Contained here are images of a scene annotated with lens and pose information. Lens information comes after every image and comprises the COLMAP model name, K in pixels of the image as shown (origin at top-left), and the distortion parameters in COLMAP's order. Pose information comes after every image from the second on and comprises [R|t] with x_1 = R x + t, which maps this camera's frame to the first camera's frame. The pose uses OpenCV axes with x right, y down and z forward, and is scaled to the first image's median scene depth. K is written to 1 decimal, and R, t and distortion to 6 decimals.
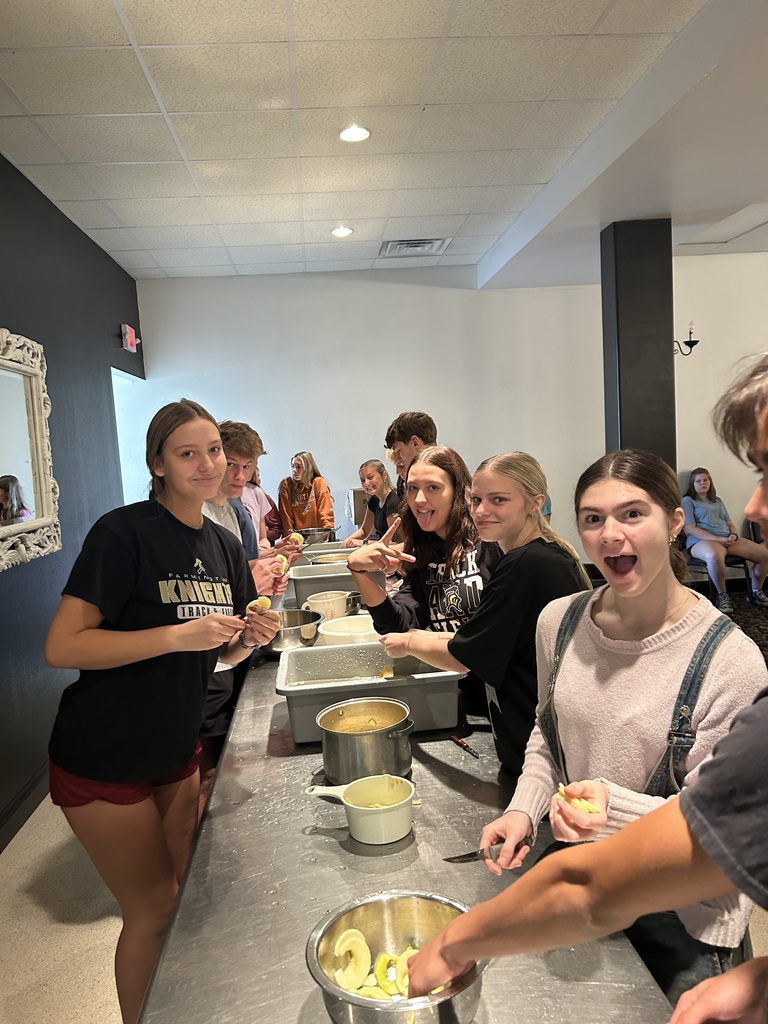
lens RADIAL K [[773.3, 0, 380.5], [0, 773.3, 514.5], [0, 0, 1]] dist [-0.003410, 0.010220]
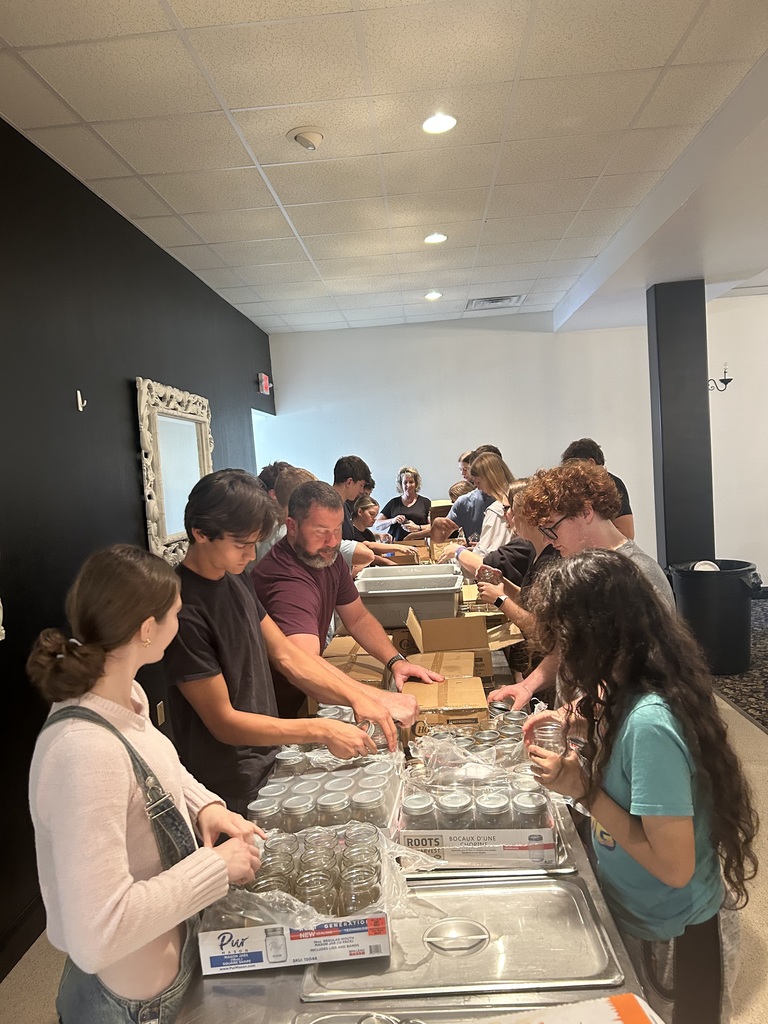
lens RADIAL K [[773.3, 0, 380.5], [0, 773.3, 514.5], [0, 0, 1]] dist [-0.003410, 0.010220]
pose [[0.989436, -0.000503, -0.144969, 0.049568], [-0.002468, 0.999791, -0.020314, 0.008761], [0.144949, 0.020457, 0.989228, -0.245018]]
